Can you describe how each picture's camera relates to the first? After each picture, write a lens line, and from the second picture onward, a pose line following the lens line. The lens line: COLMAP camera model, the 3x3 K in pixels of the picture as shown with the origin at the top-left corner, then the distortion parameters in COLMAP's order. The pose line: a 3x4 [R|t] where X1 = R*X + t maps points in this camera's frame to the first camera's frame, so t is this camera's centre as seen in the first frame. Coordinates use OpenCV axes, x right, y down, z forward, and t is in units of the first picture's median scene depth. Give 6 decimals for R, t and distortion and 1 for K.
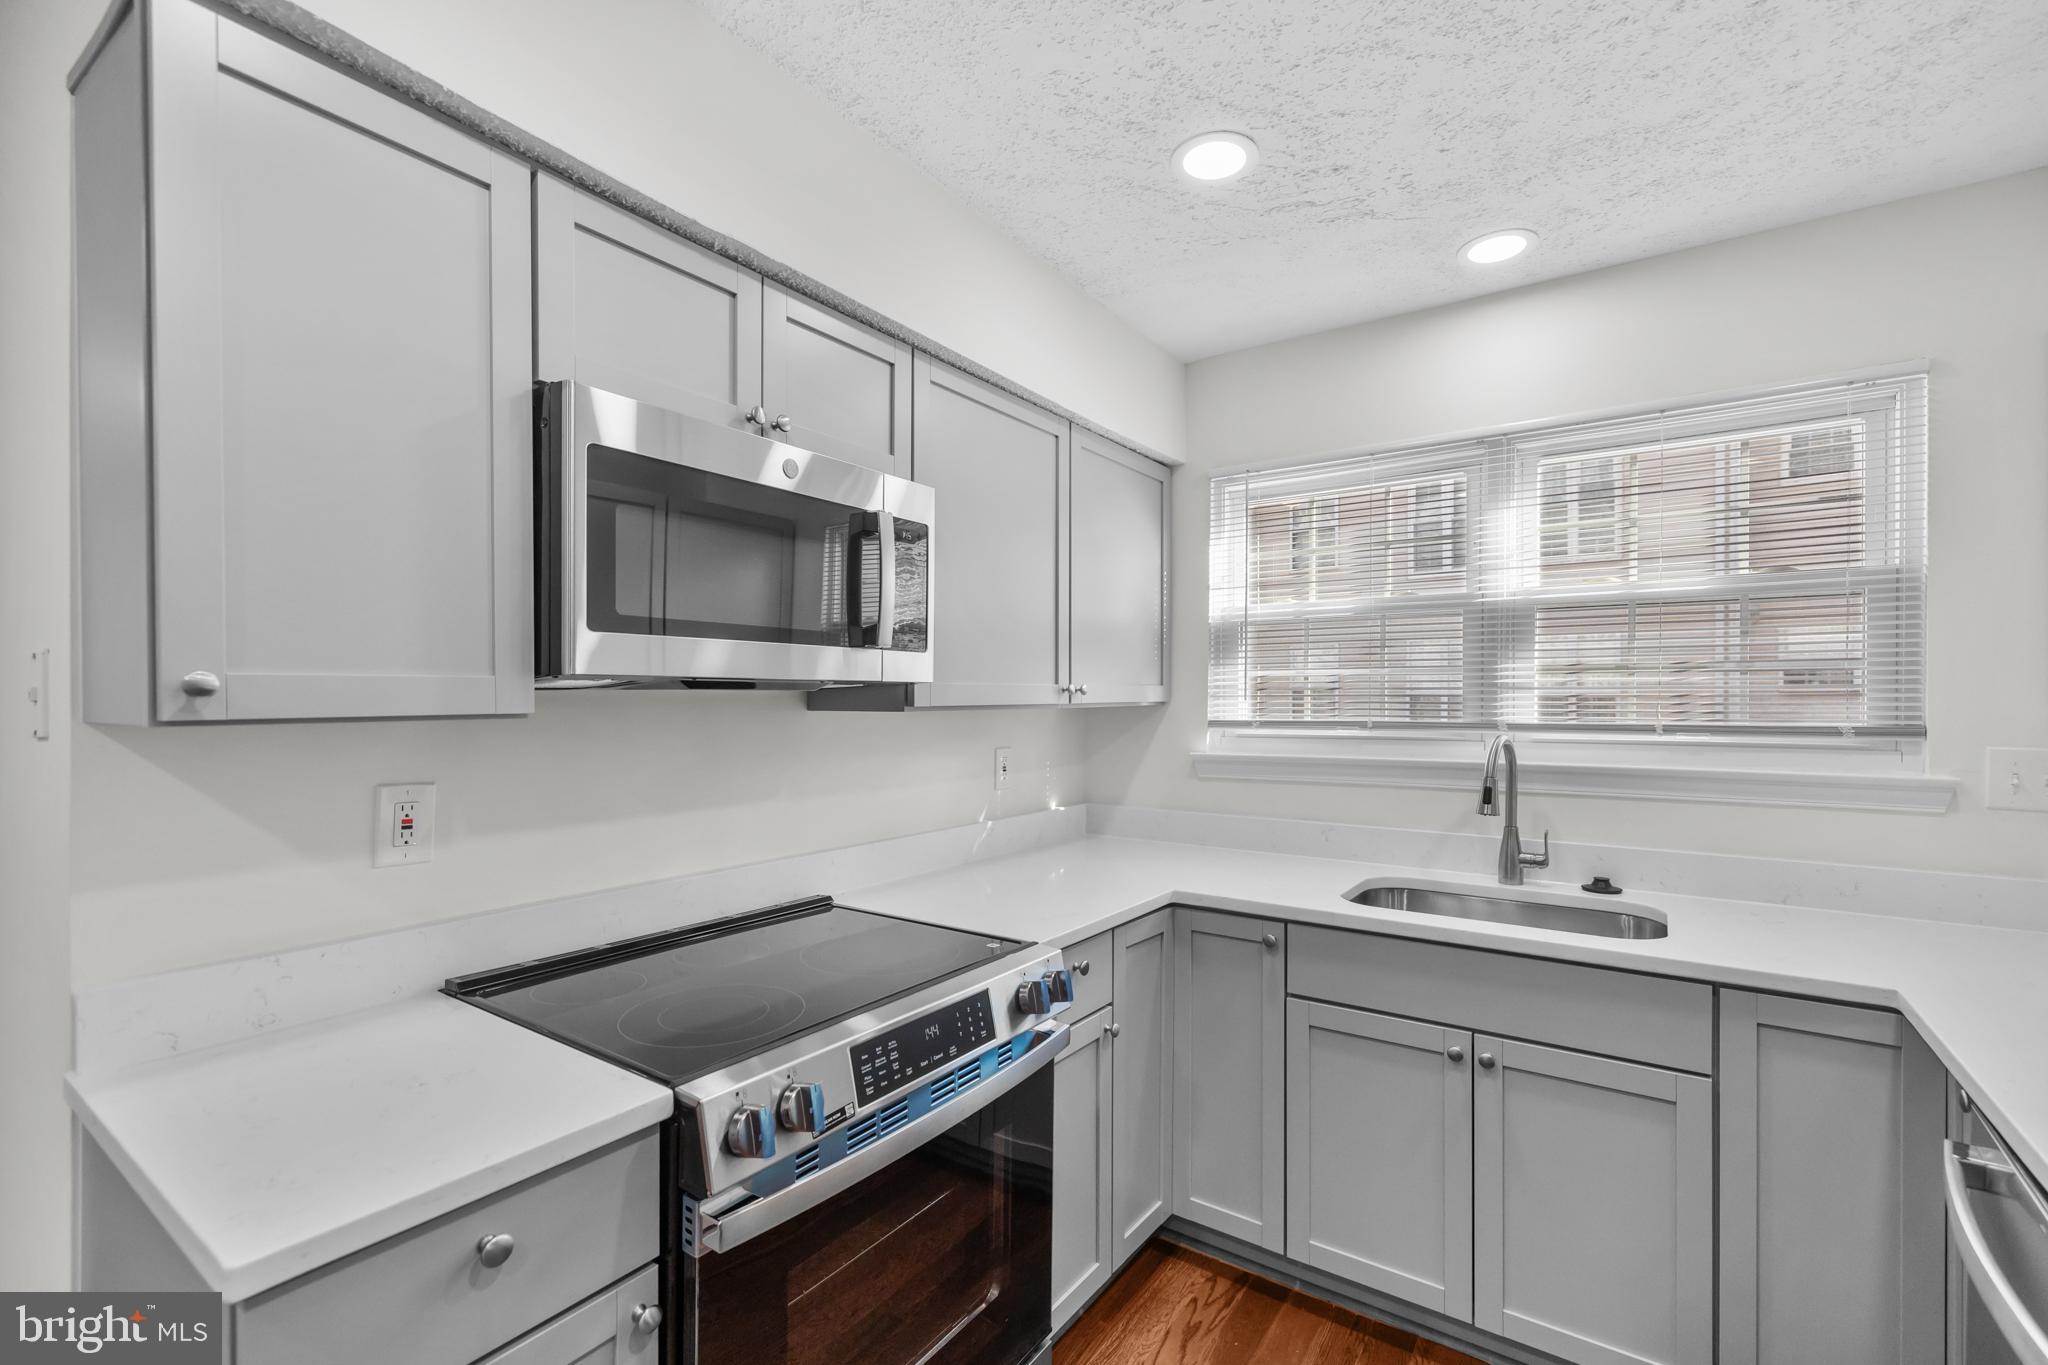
lens RADIAL K [[877.1, 0, 1024.6], [0, 877.1, 704.0], [0, 0, 1]] dist [0.001486, 0.000051]
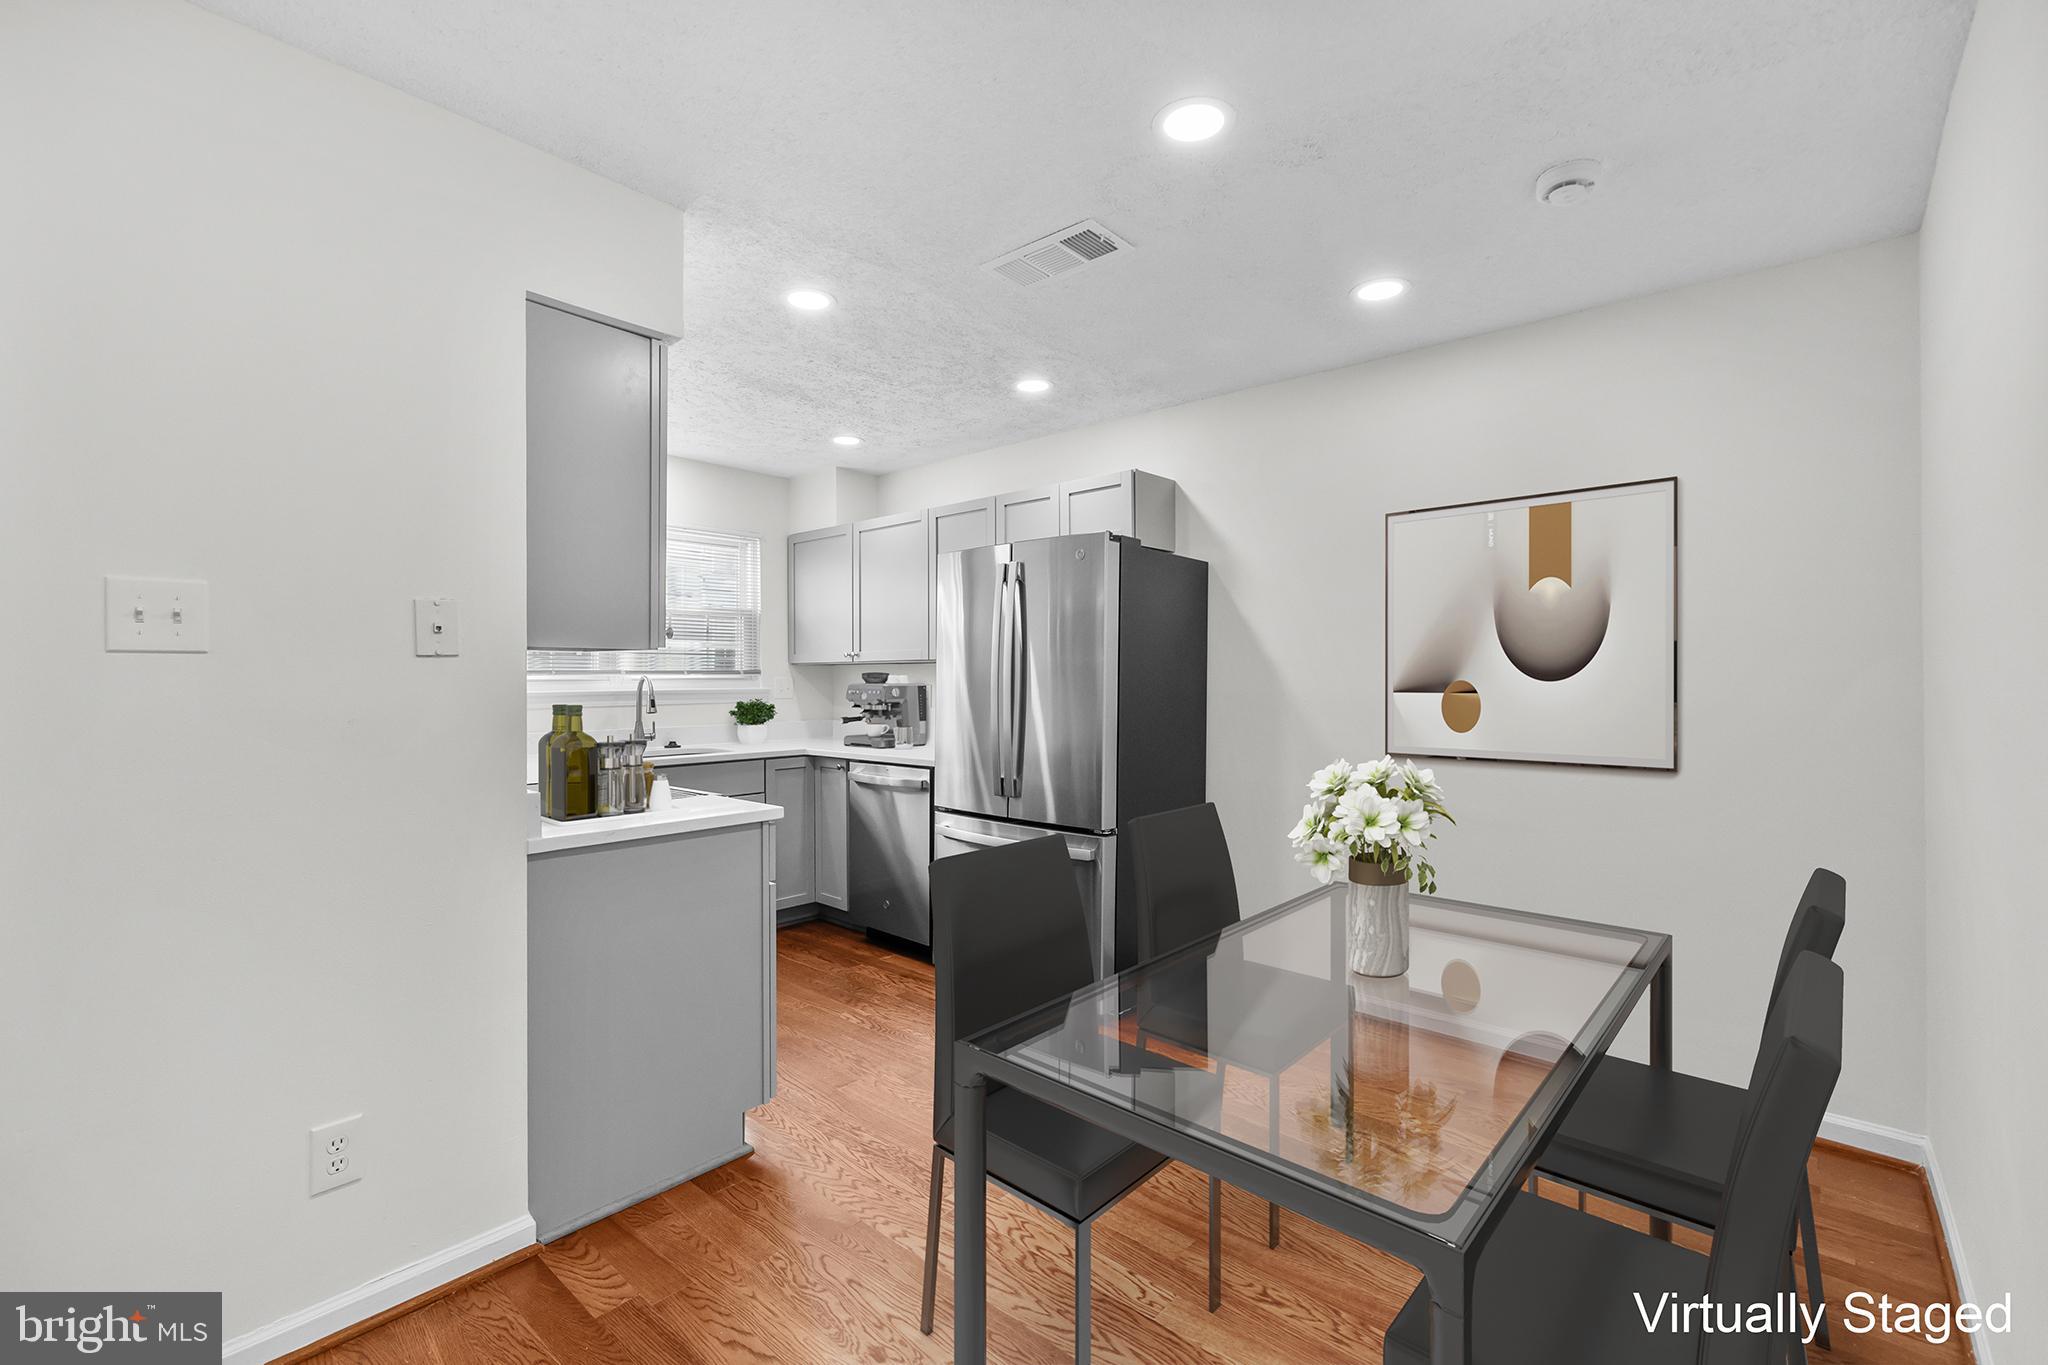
lens RADIAL K [[889.4, 0, 1034.8], [0, 889.4, 672.5], [0, 0, 1]] dist [0.001896, 0.000330]
pose [[0.106178, 0.003690, 0.994340, -1.439888], [0.006690, 0.999968, -0.004425, 0.046192], [-0.994325, 0.007122, 0.106150, -0.117296]]
